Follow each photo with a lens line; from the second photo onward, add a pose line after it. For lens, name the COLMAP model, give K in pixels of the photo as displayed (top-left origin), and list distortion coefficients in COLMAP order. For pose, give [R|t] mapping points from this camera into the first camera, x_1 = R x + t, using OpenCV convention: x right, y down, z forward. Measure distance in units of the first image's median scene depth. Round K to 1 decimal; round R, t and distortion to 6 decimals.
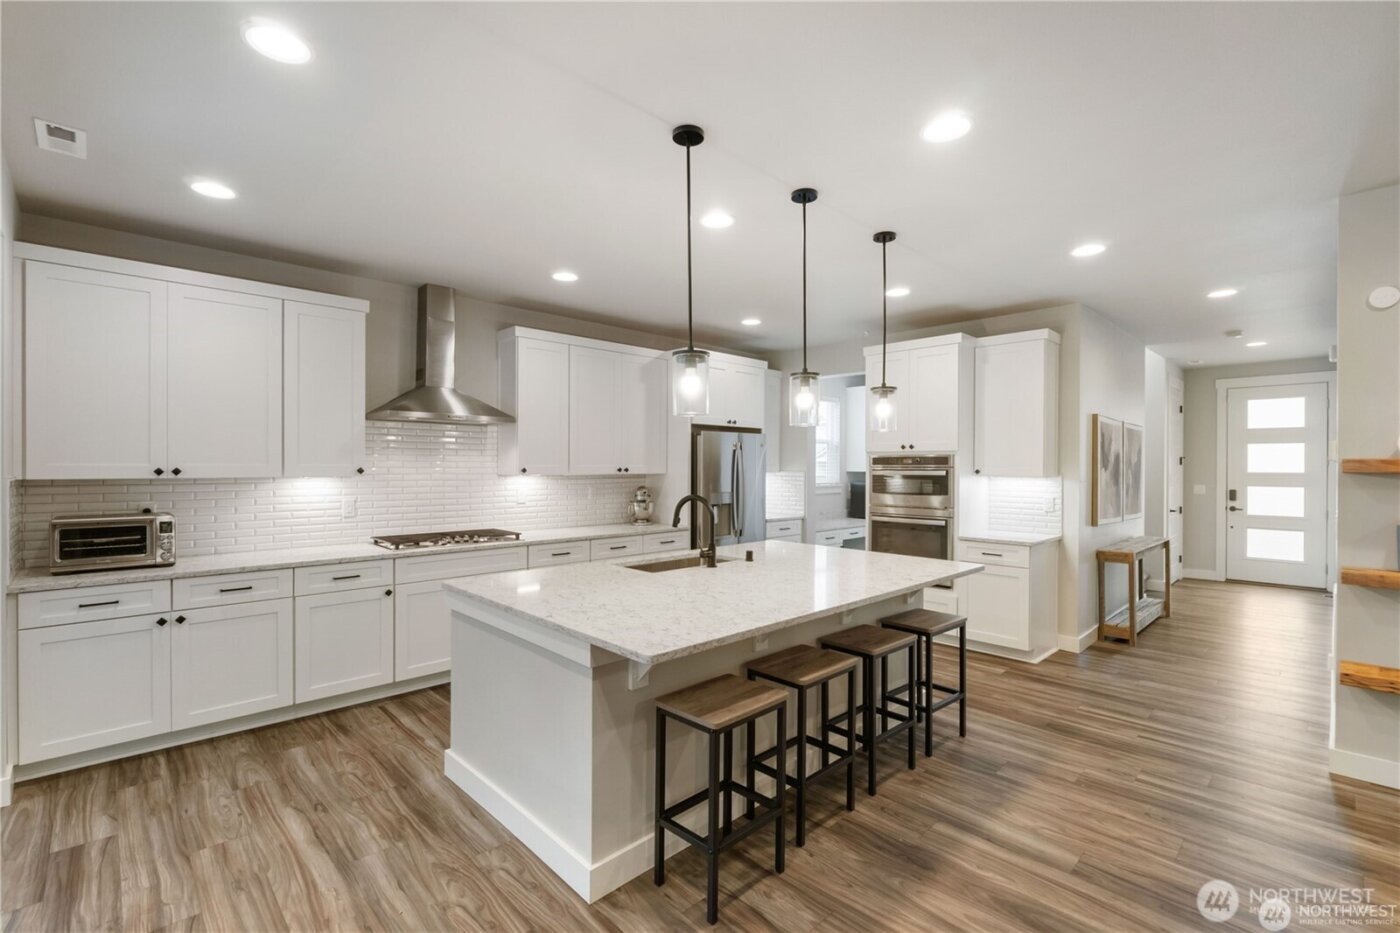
lens RADIAL K [[624.5, 0, 687.0], [0, 624.5, 469.9], [0, 0, 1]] dist [-0.010273, -0.000144]
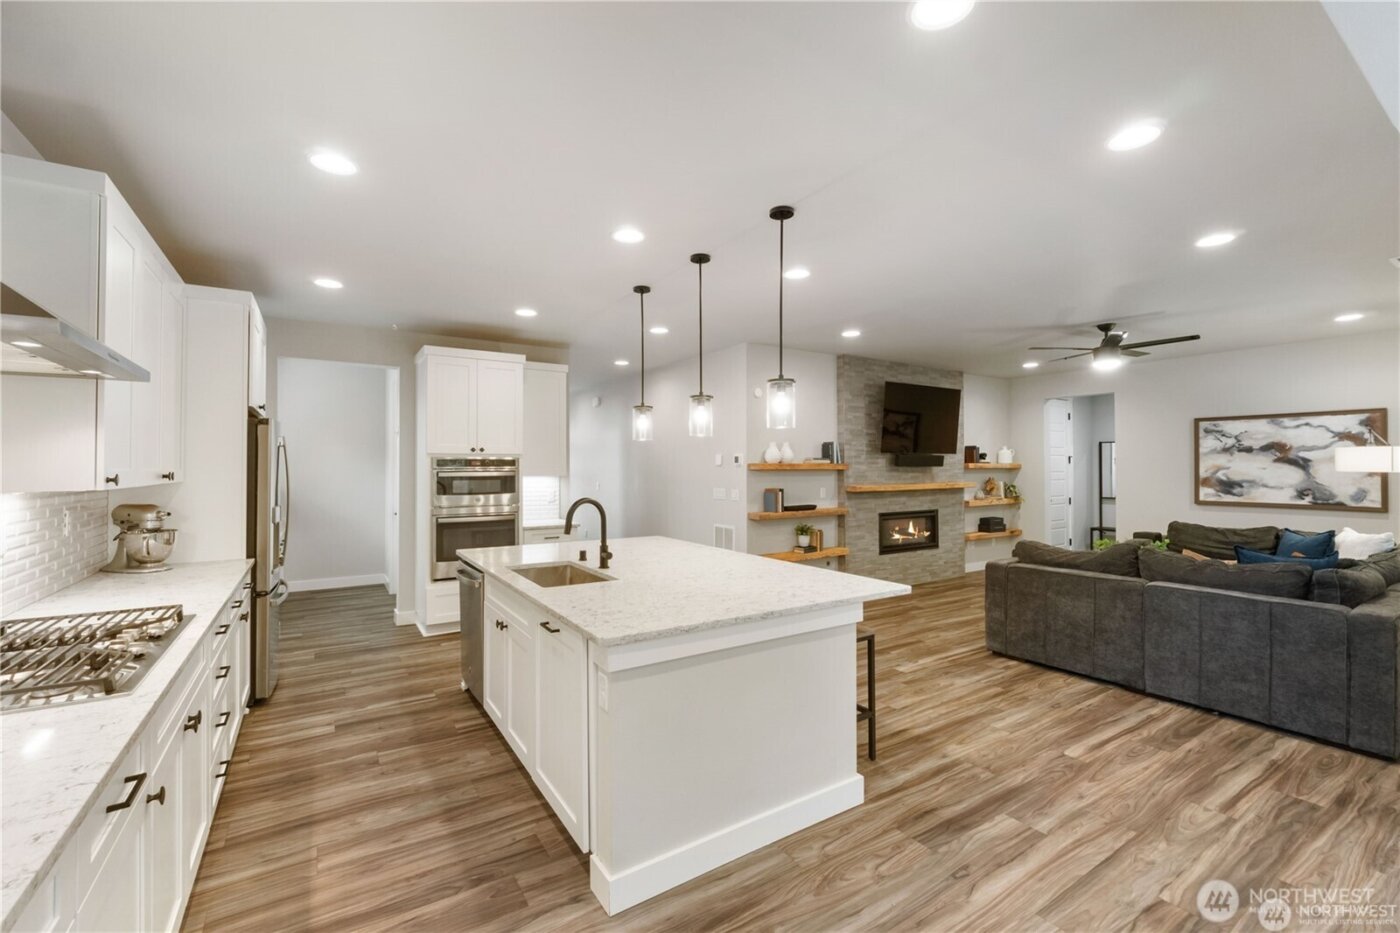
lens RADIAL K [[597.6, 0, 700.2], [0, 597.6, 463.8], [0, 0, 1]] dist [-0.003855, 0.000148]
pose [[0.175518, 0.003389, 0.984470, -0.838357], [0.008315, 0.999953, -0.004925, -0.006368], [-0.984441, 0.009050, 0.175481, 0.639302]]
